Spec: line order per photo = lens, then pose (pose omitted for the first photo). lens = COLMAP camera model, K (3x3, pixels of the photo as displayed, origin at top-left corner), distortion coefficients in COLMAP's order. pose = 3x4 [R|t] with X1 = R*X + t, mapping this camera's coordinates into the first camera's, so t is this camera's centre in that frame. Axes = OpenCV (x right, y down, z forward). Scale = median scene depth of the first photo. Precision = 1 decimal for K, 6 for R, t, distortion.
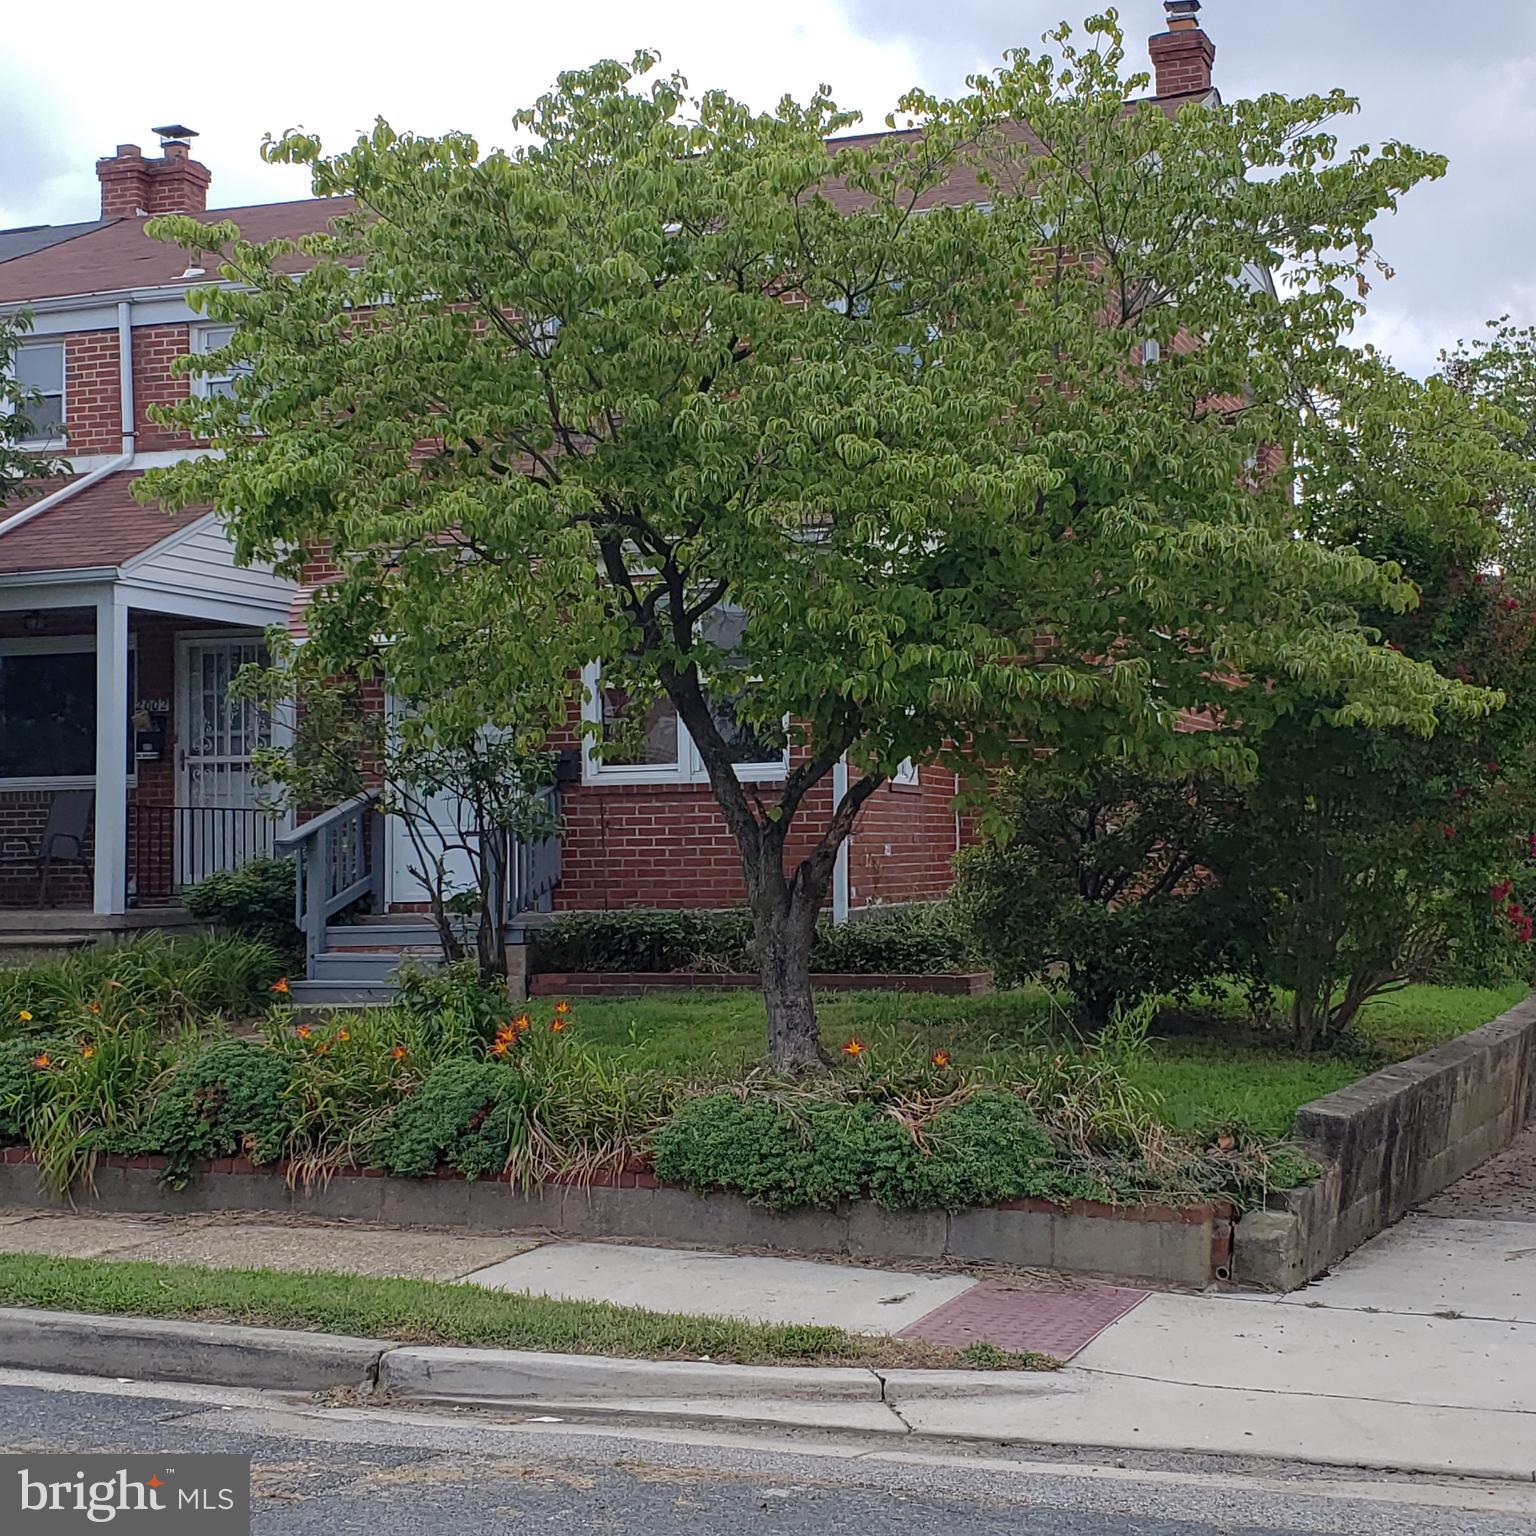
lens RADIAL K [[2613.8, 0, 764.5], [0, 2613.8, 763.4], [0, 0, 1]] dist [0.342964, -1.319864]
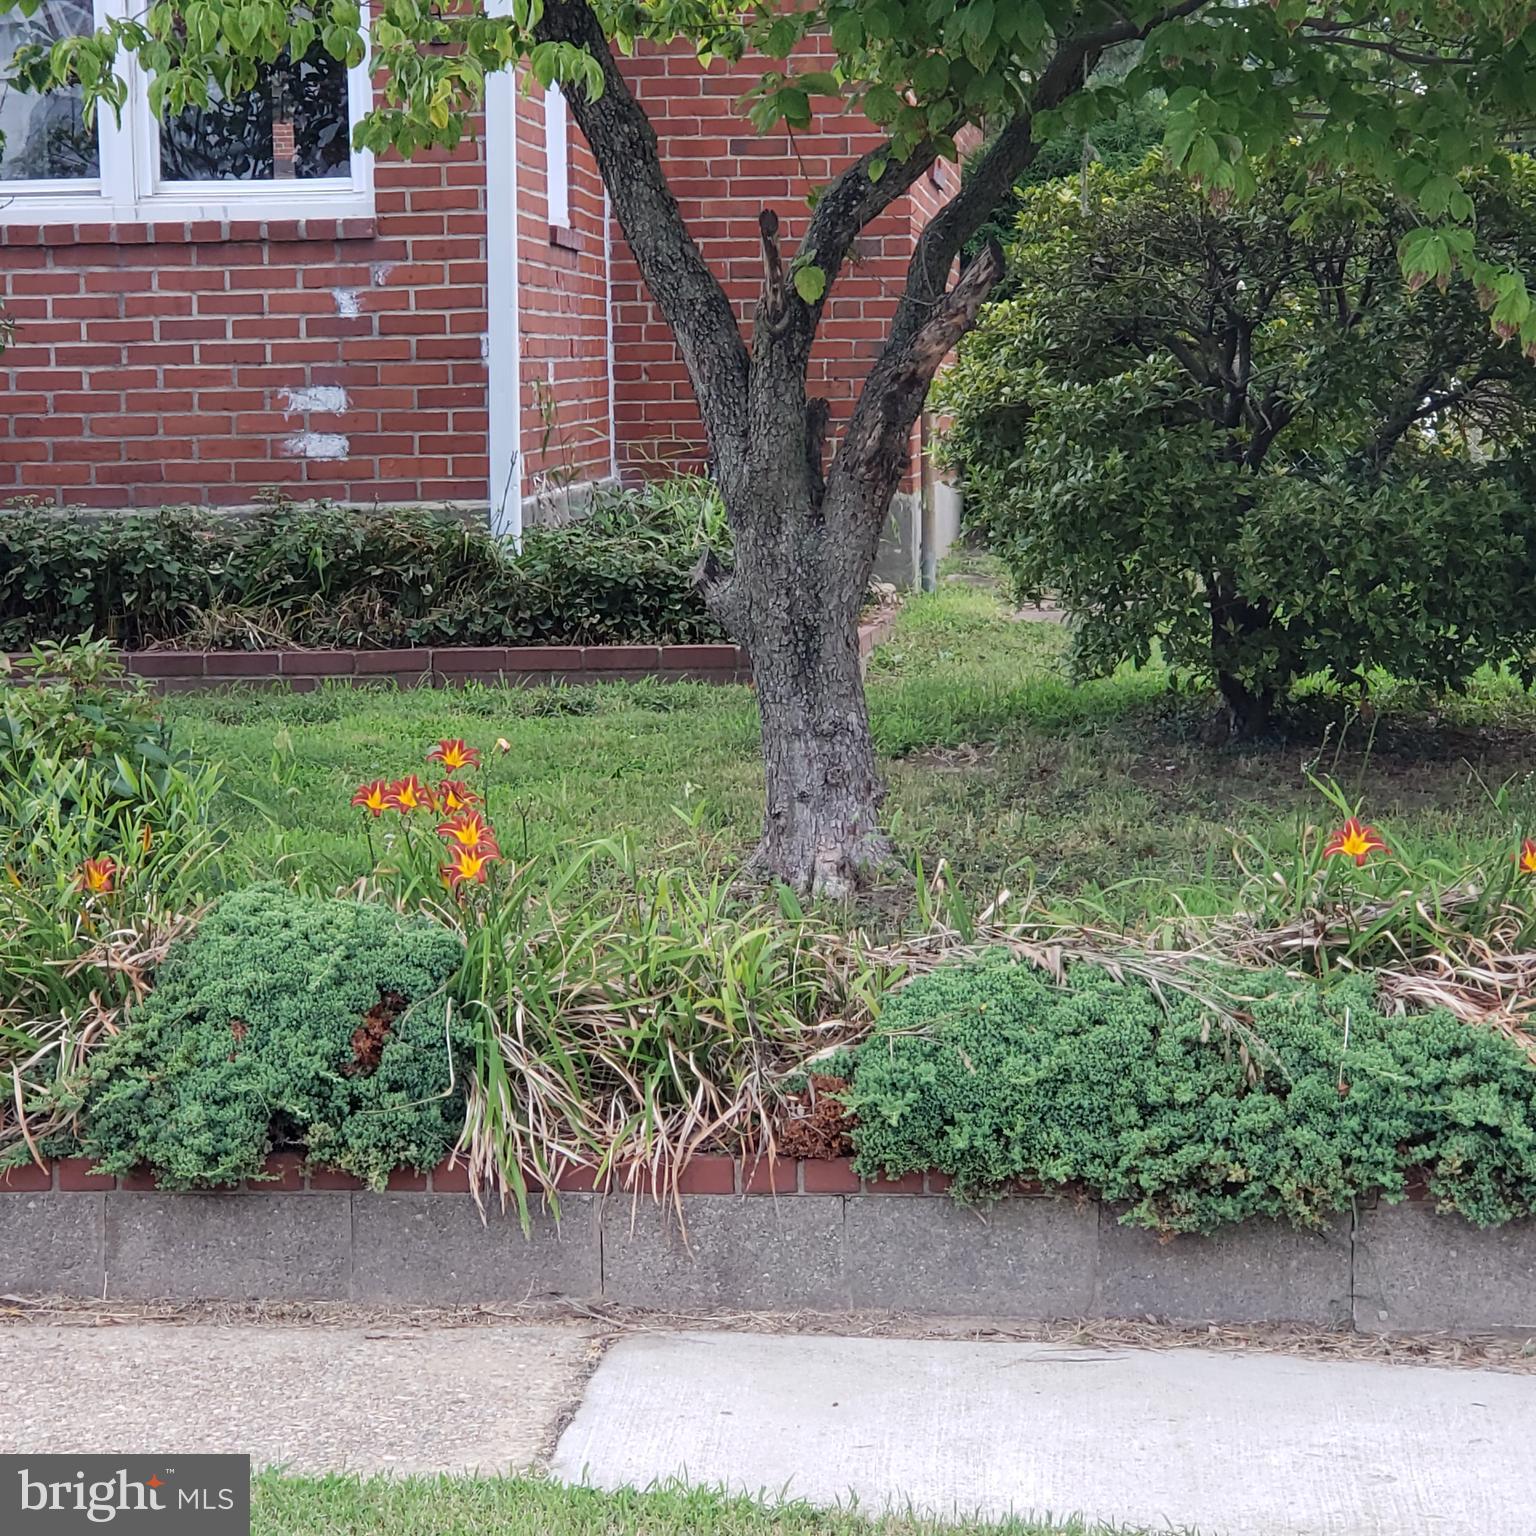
lens RADIAL K [[4765.2, 0, 768.0], [0, 4765.2, 768.0], [0, 0, 1]] dist [0.077716, 2.879680]
pose [[0.957179, -0.026847, 0.288250, -0.237706], [-0.006104, 0.993598, 0.112813, 0.010453], [-0.289433, -0.109741, 0.950887, 0.272113]]
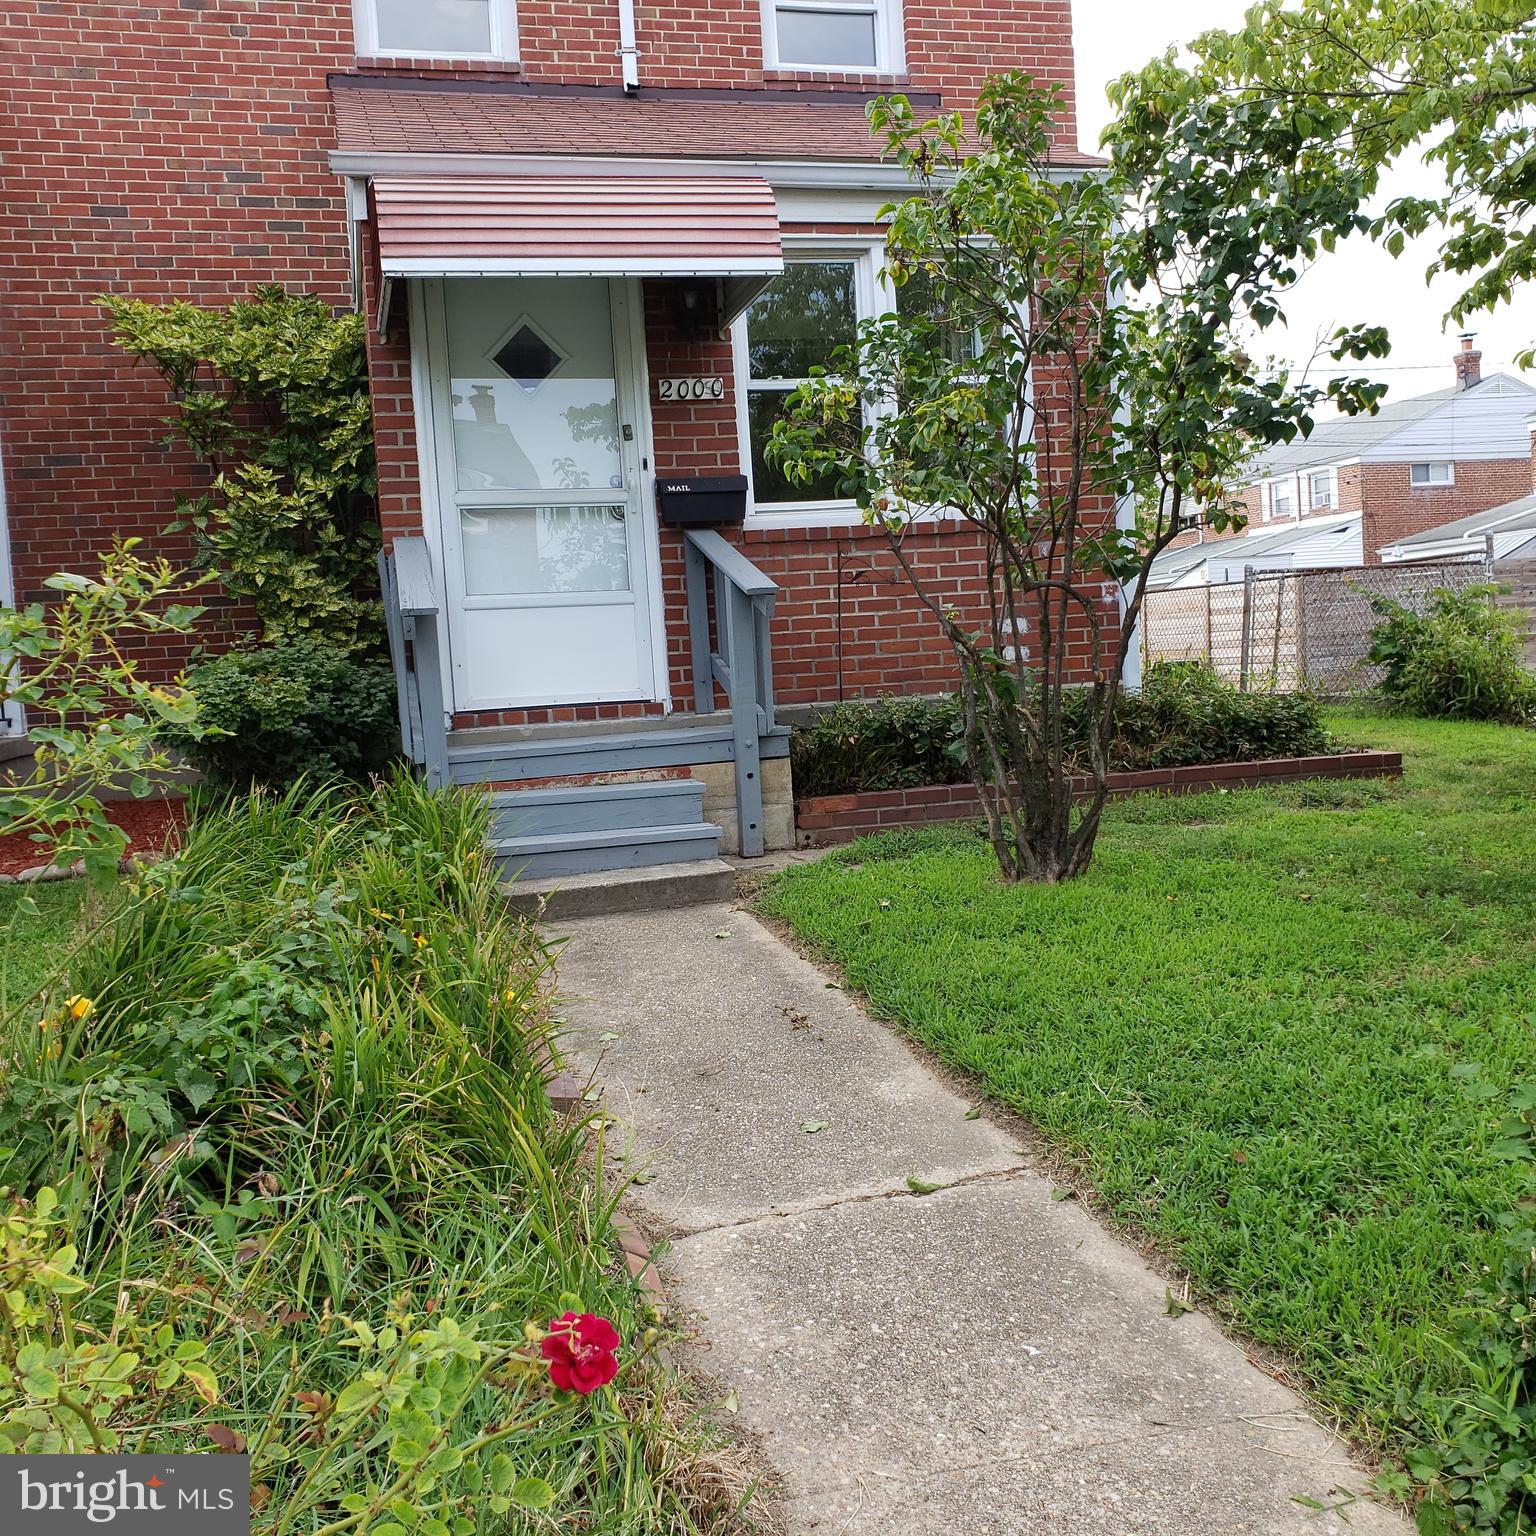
lens RADIAL K [[1676.2, 0, 821.3], [0, 1676.2, 768.8], [0, 0, 1]] dist [0.097174, -0.224719]
pose [[0.806561, -0.077398, 0.586063, -0.477844], [0.025788, 0.995055, 0.095920, 0.044360], [-0.590588, -0.062252, 0.804568, 0.928497]]
